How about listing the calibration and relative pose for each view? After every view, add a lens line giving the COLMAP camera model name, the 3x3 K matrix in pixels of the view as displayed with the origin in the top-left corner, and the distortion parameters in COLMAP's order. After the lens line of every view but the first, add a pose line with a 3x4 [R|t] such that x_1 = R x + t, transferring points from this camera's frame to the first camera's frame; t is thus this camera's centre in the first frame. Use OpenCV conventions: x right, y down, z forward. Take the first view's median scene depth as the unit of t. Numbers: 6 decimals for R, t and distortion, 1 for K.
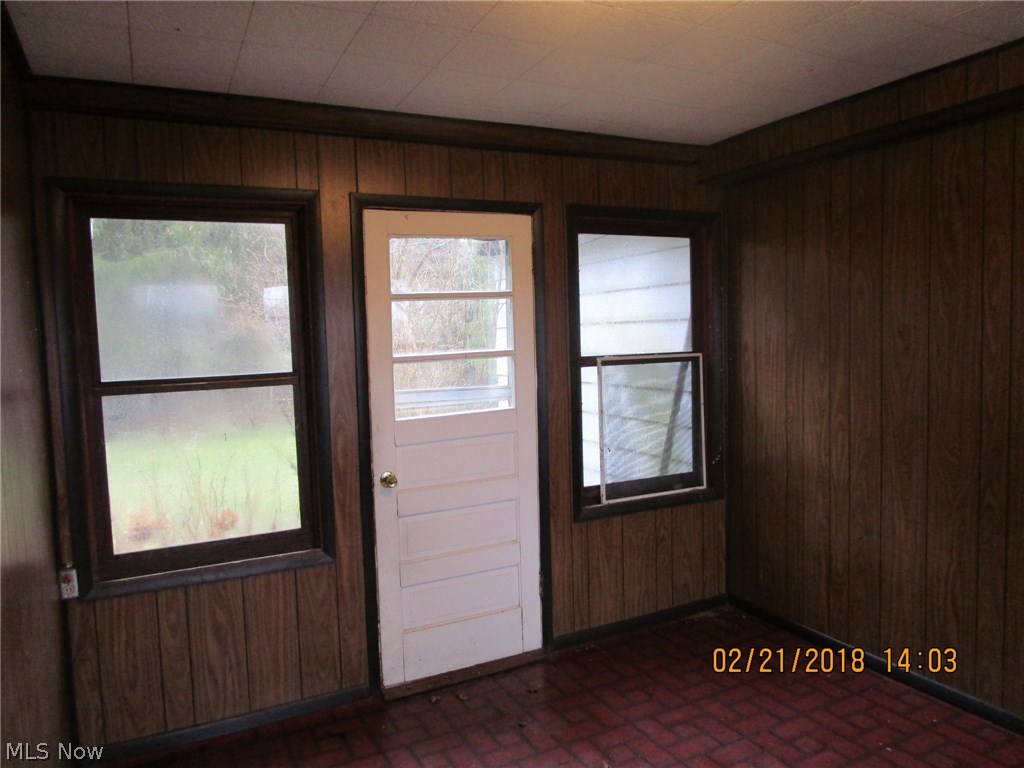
lens RADIAL K [[727.9, 0, 512.0], [0, 727.9, 384.0], [0, 0, 1]] dist [-0.012523, 0.000729]
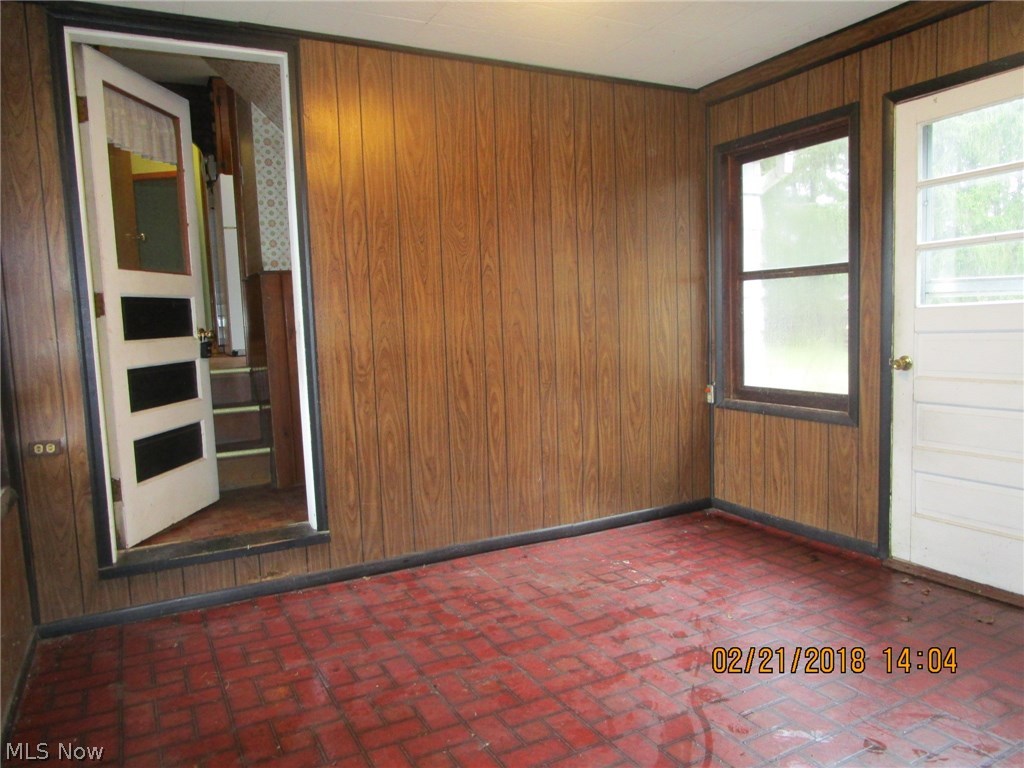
lens RADIAL K [[727.9, 0, 512.0], [0, 727.9, 384.0], [0, 0, 1]] dist [-0.012523, 0.000729]
pose [[0.035974, 0.125261, -0.991471, 0.874348], [-0.032773, 0.991728, 0.124104, 0.051043], [0.998815, 0.028029, 0.039782, 0.403948]]
